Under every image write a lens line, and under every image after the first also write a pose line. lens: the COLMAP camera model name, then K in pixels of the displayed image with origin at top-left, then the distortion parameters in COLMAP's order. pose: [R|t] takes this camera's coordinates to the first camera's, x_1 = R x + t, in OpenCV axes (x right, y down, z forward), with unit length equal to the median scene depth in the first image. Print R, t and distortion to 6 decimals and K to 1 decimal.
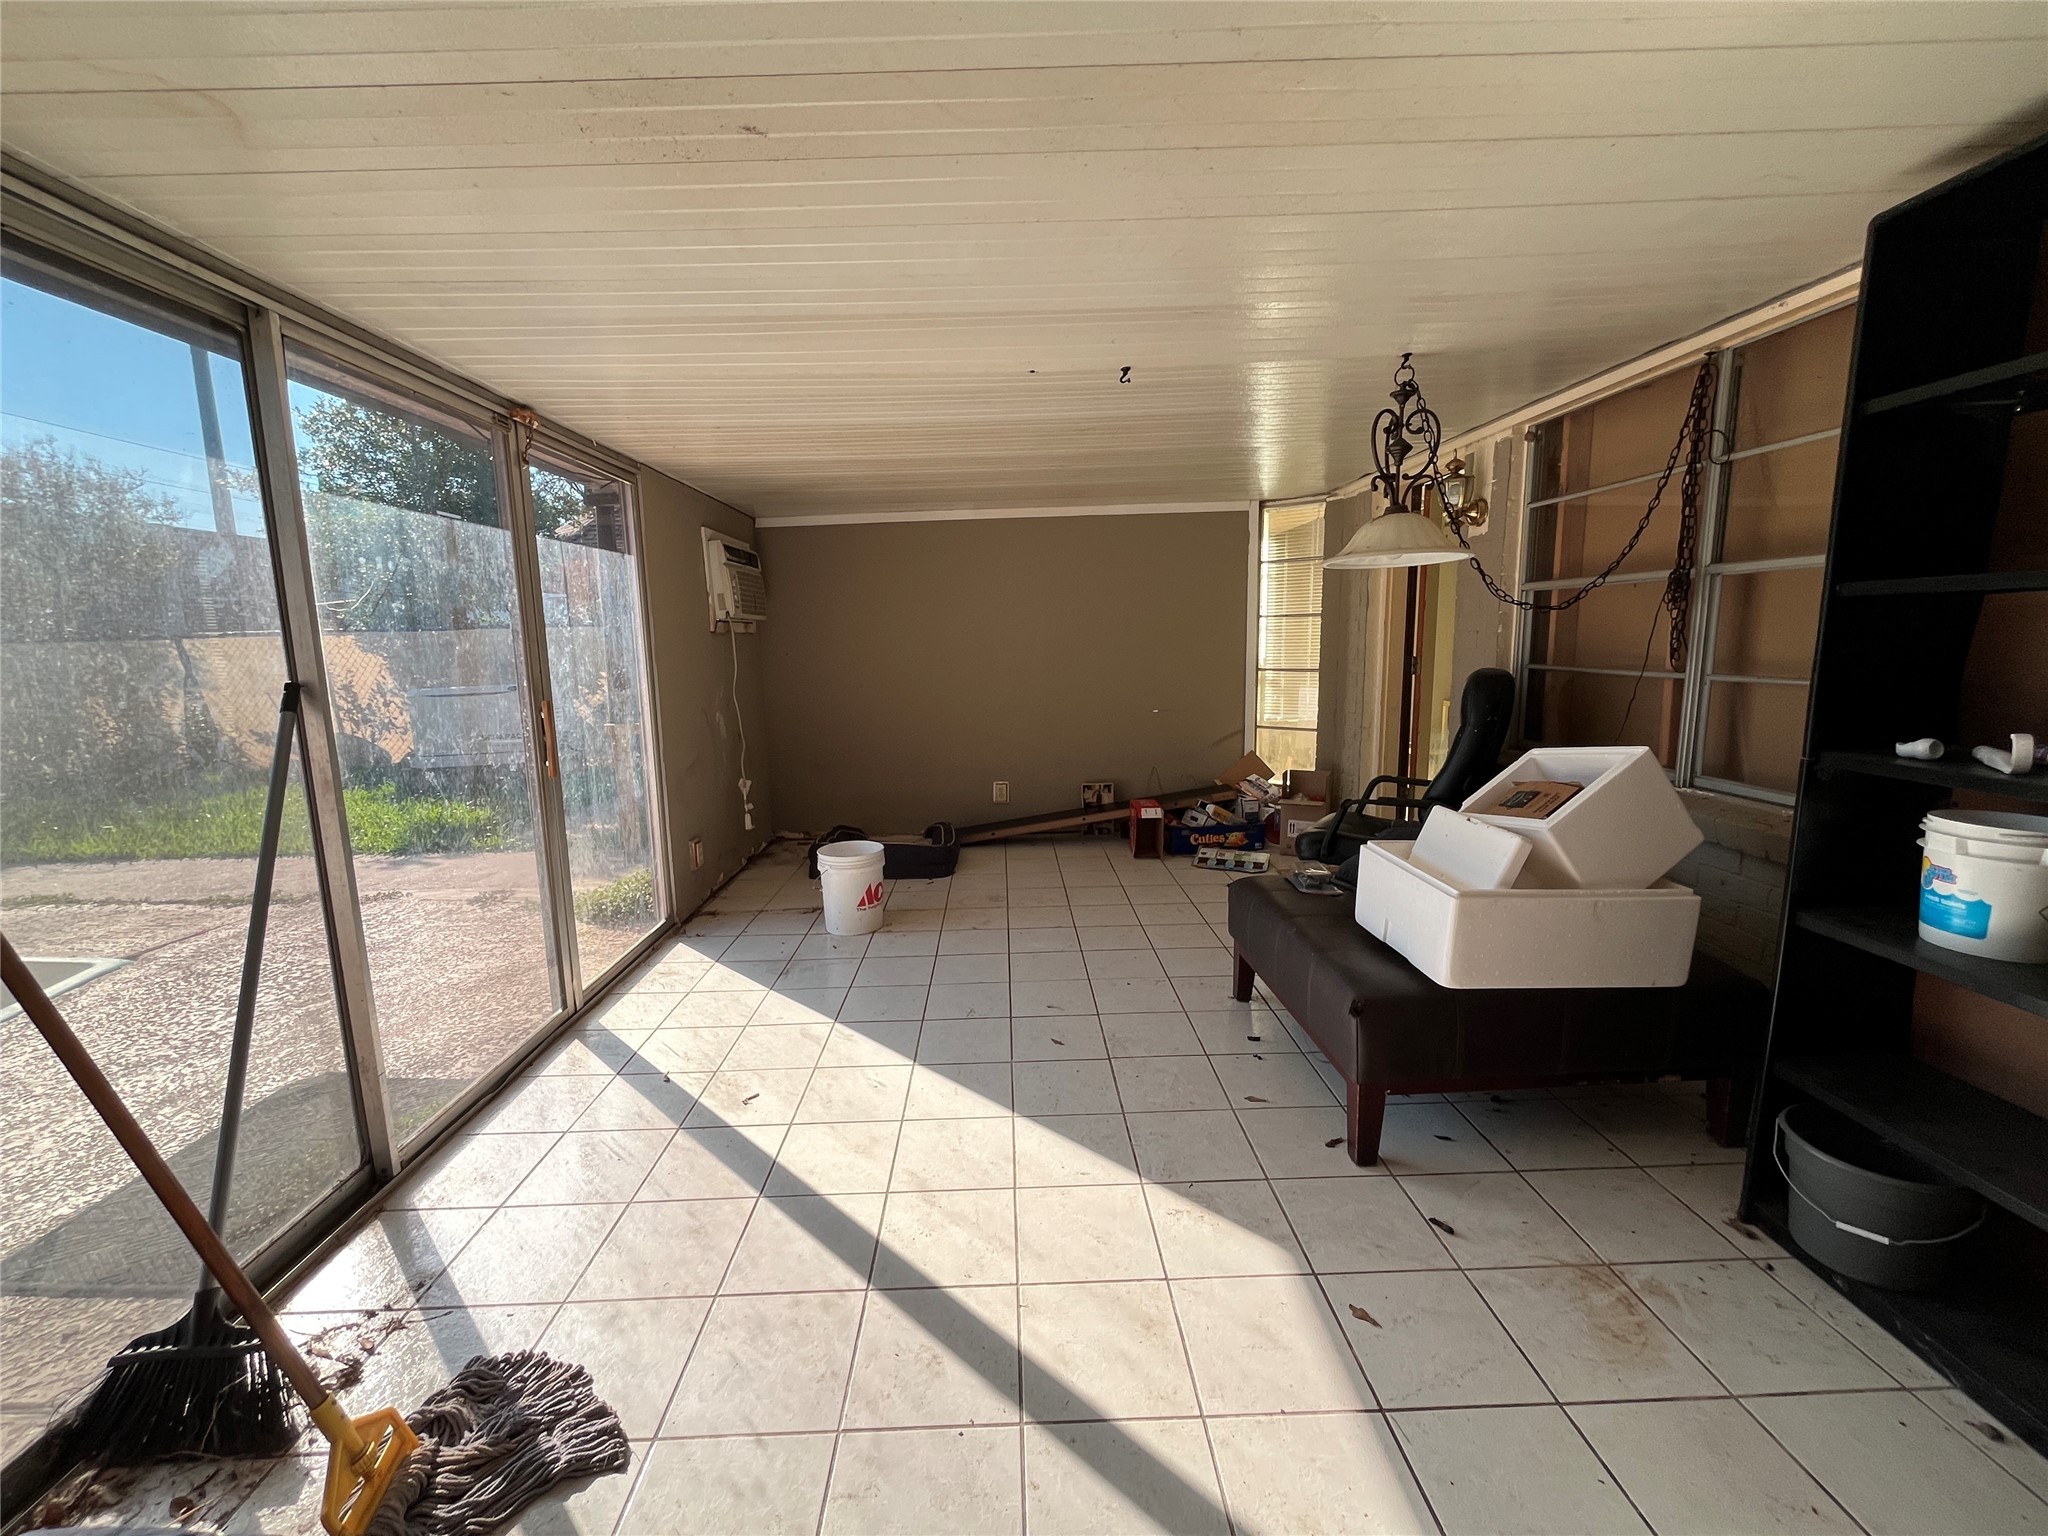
lens RADIAL K [[836.9, 0, 1019.8], [0, 836.9, 768.4], [0, 0, 1]] dist [-0.001510, -0.000005]
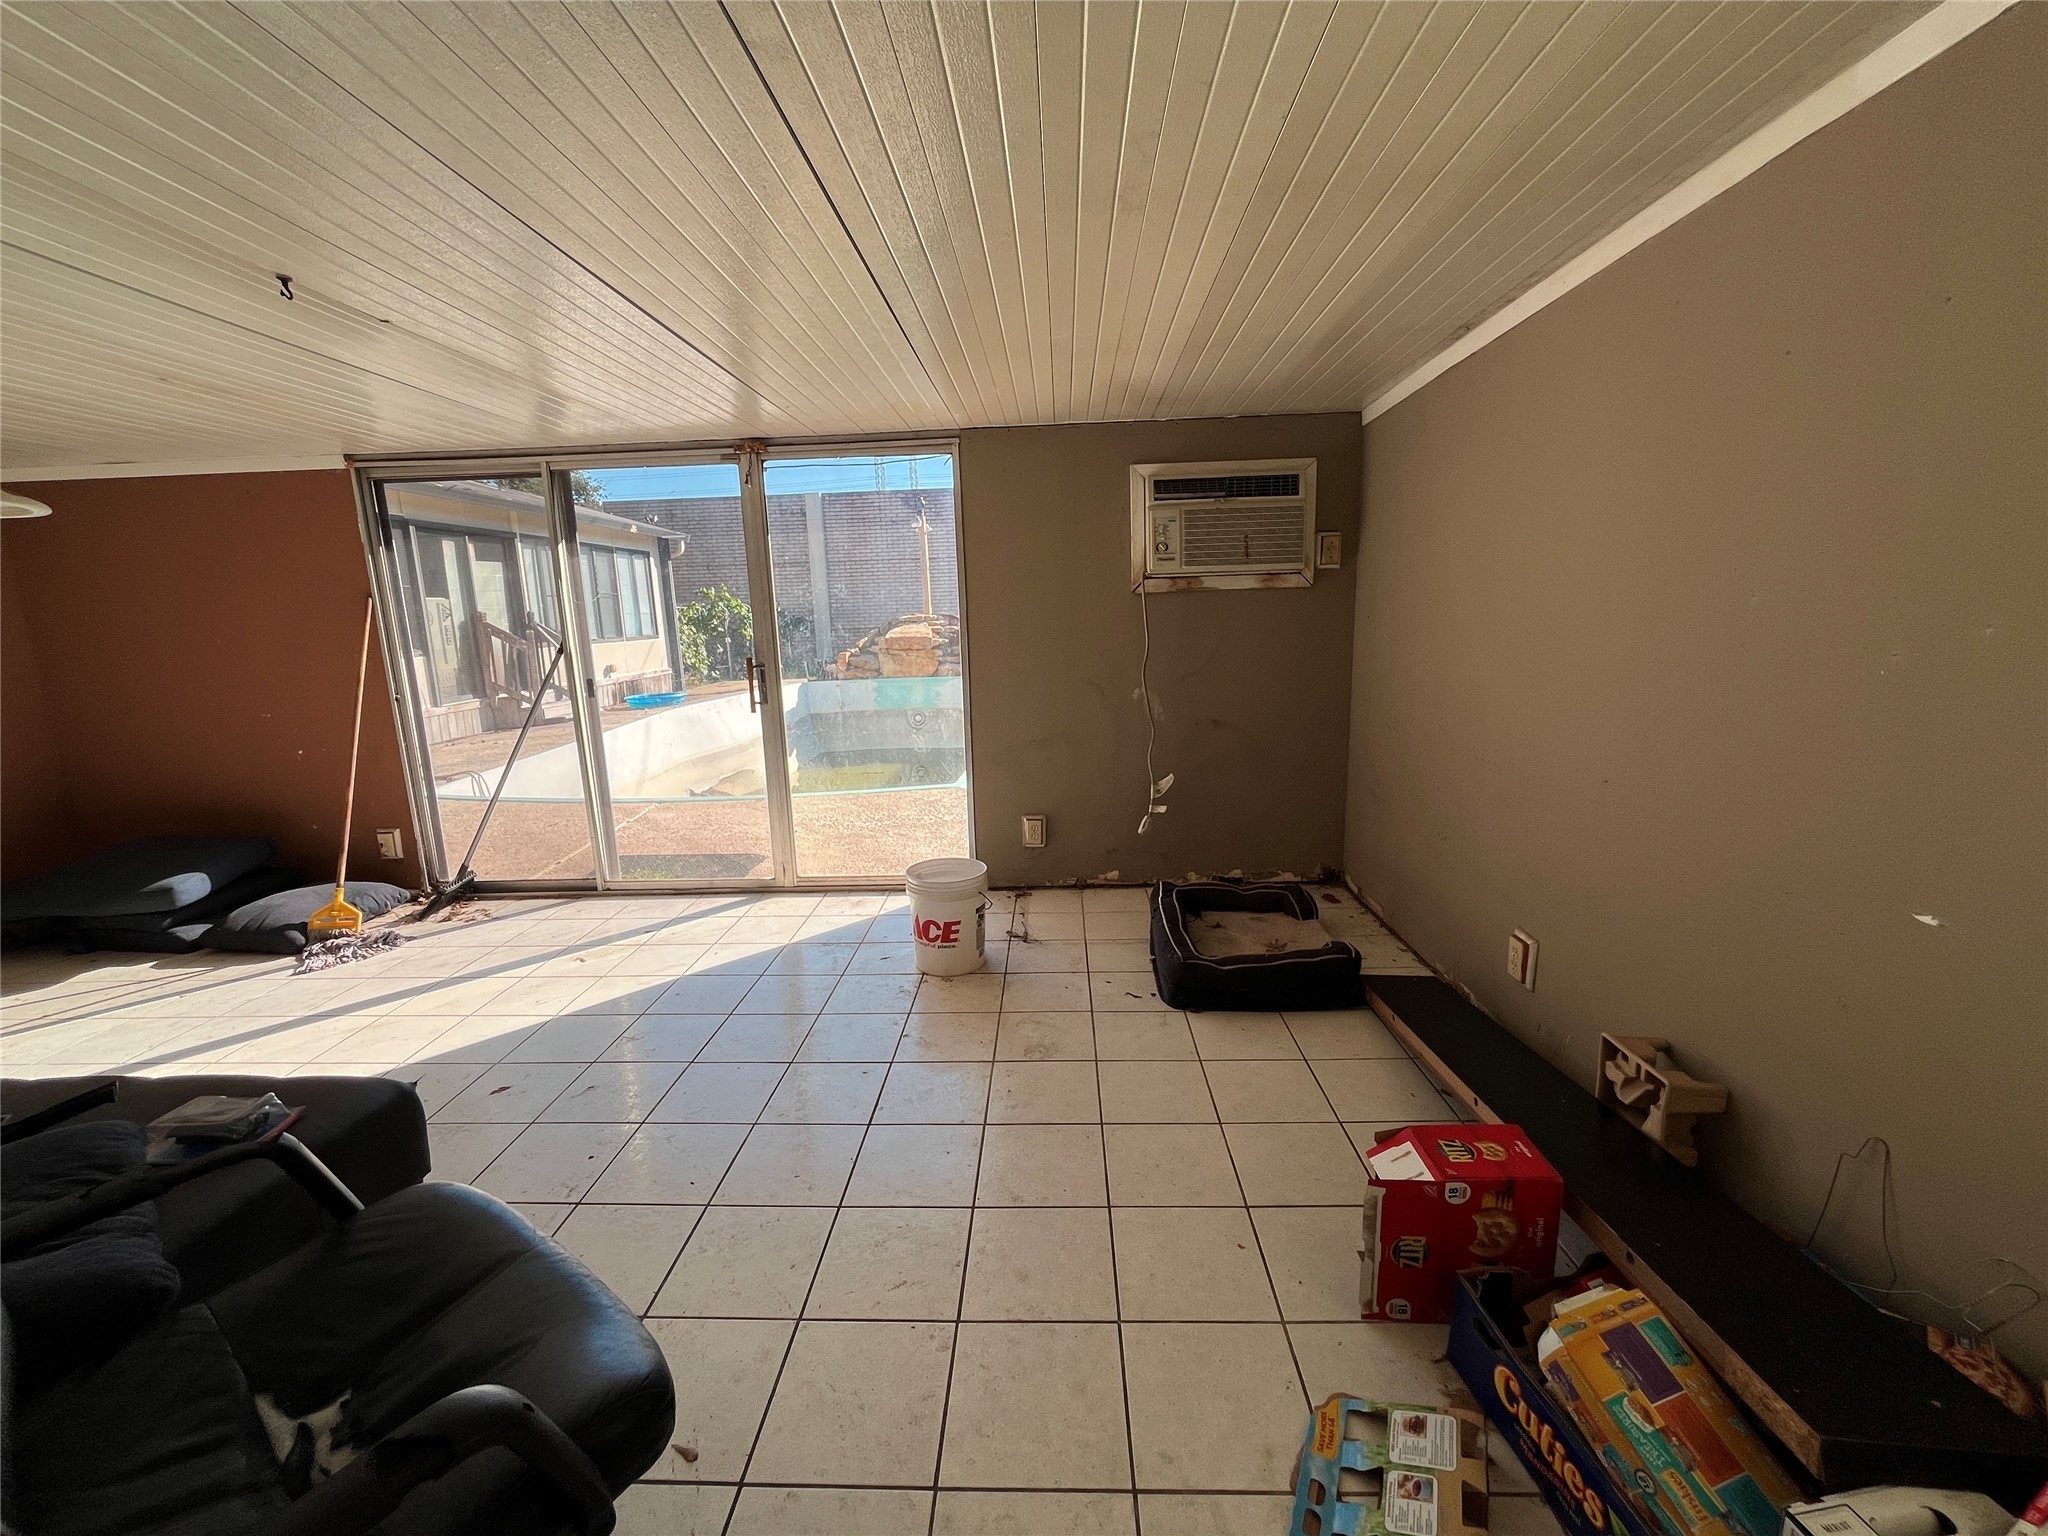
lens RADIAL K [[836.9, 0, 1019.8], [0, 836.9, 768.4], [0, 0, 1]] dist [-0.001510, -0.000005]
pose [[-0.068015, 0.210682, -0.975186, 1.002575], [-0.121691, 0.968399, 0.217703, -0.327805], [0.990235, 0.133478, -0.040228, 1.928757]]
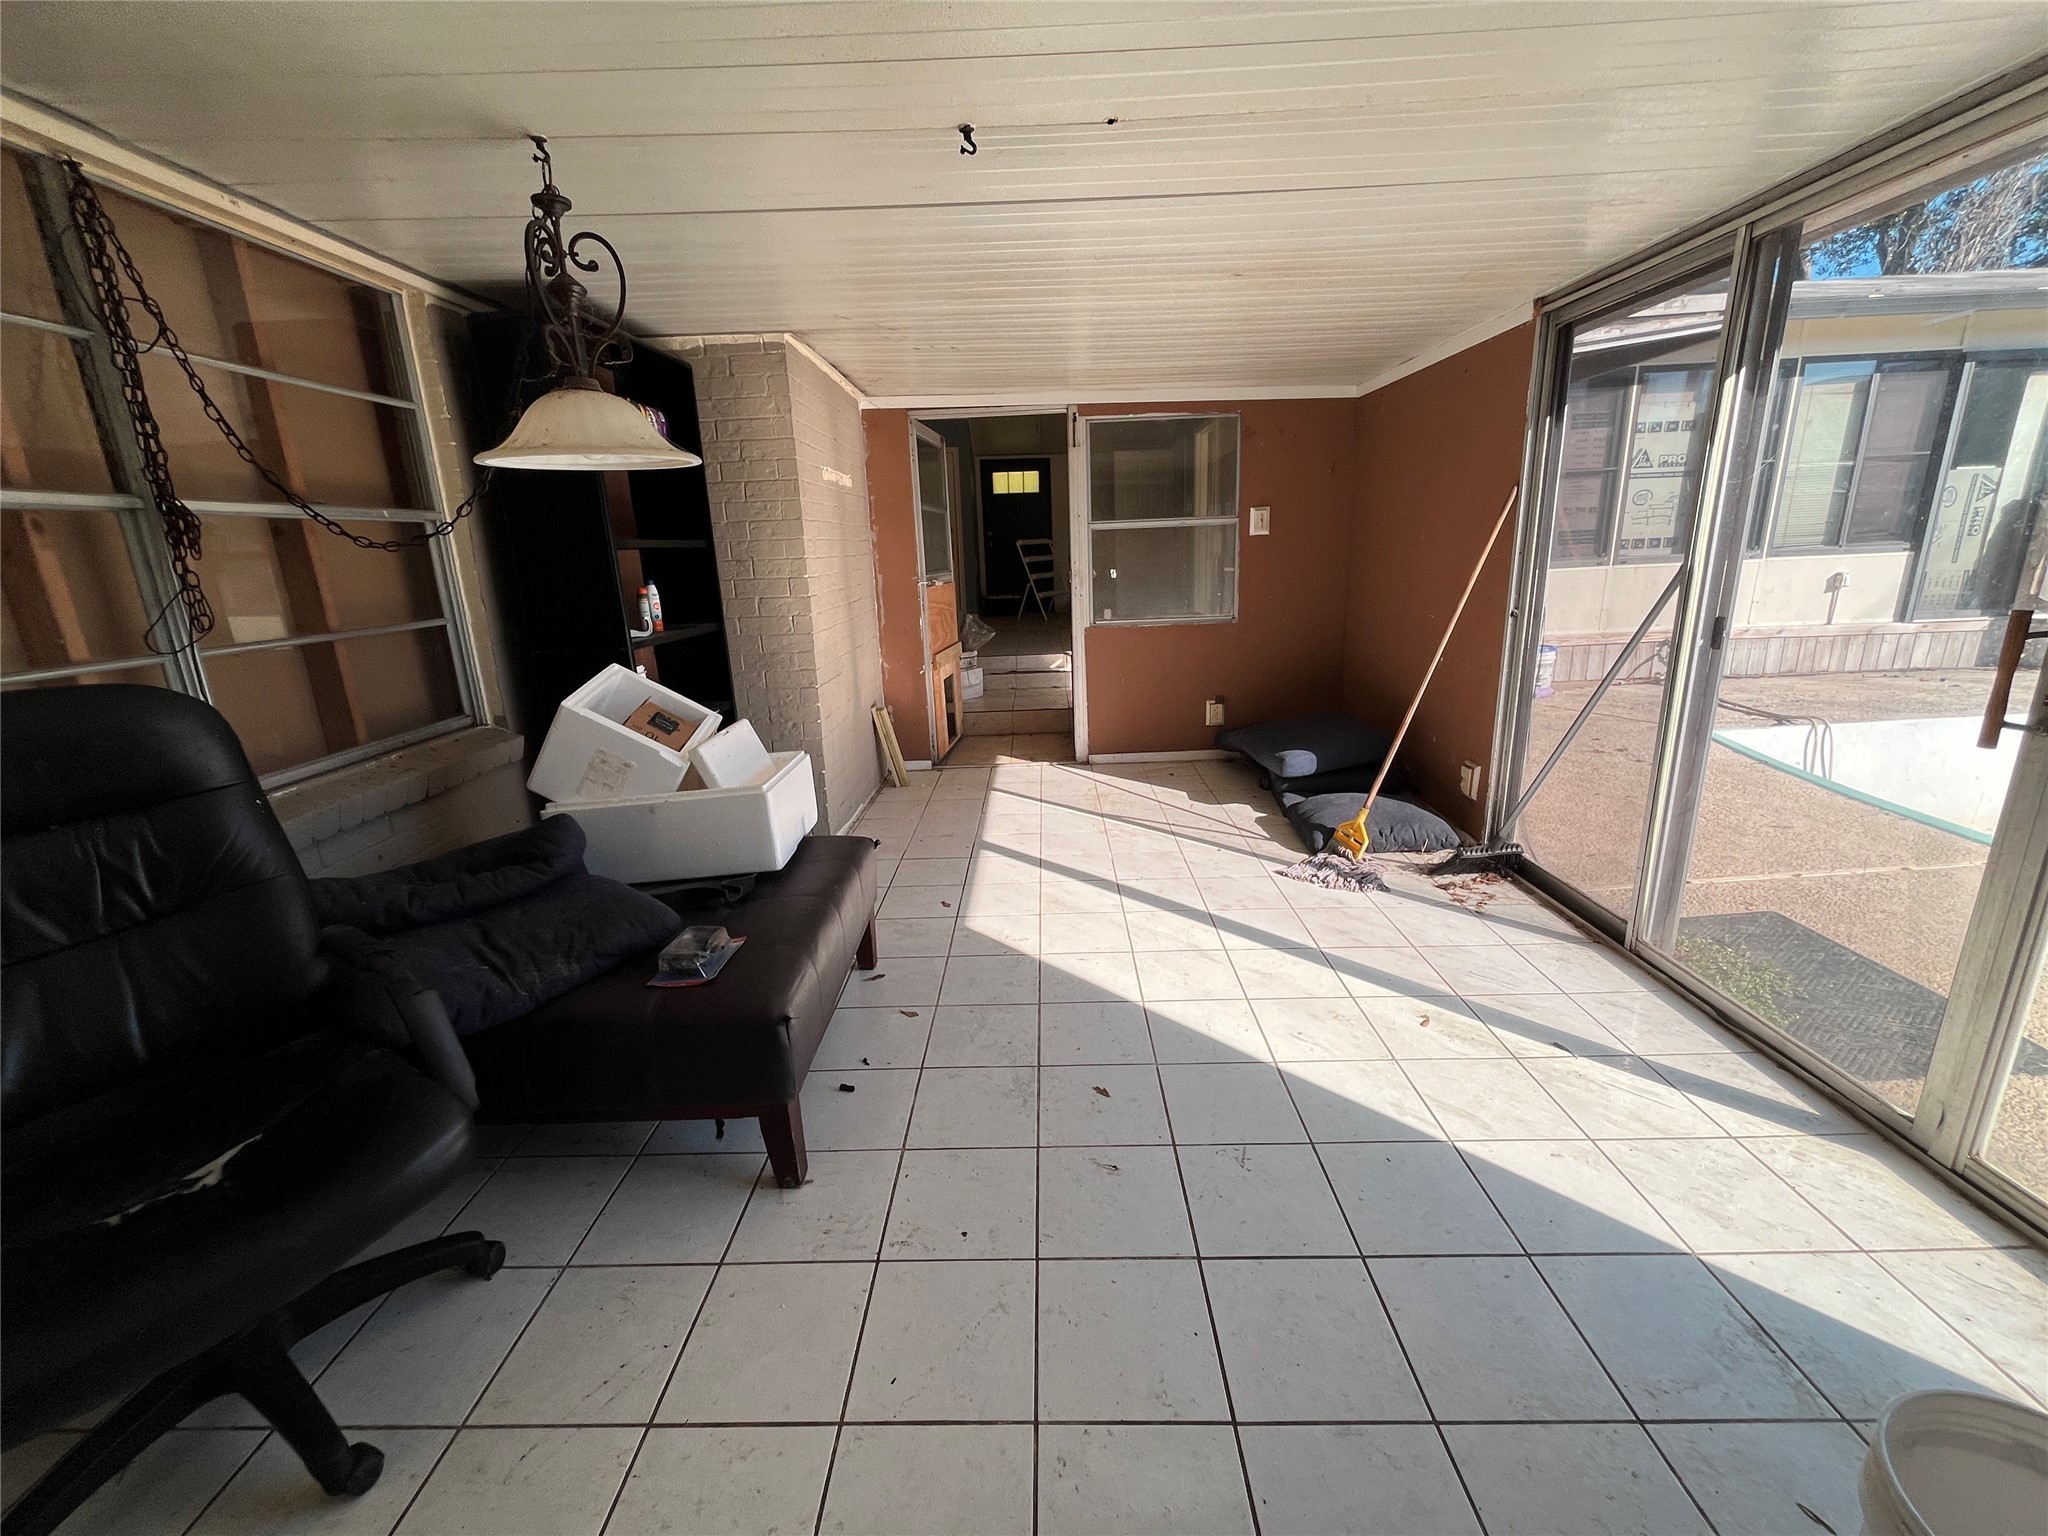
lens RADIAL K [[836.9, 0, 1019.8], [0, 836.9, 768.4], [0, 0, 1]] dist [-0.001510, -0.000005]
pose [[-0.997121, 0.042657, 0.062683, 0.073720], [0.064422, 0.912597, 0.403752, -0.315906], [-0.039981, 0.406628, -0.912719, 1.983738]]
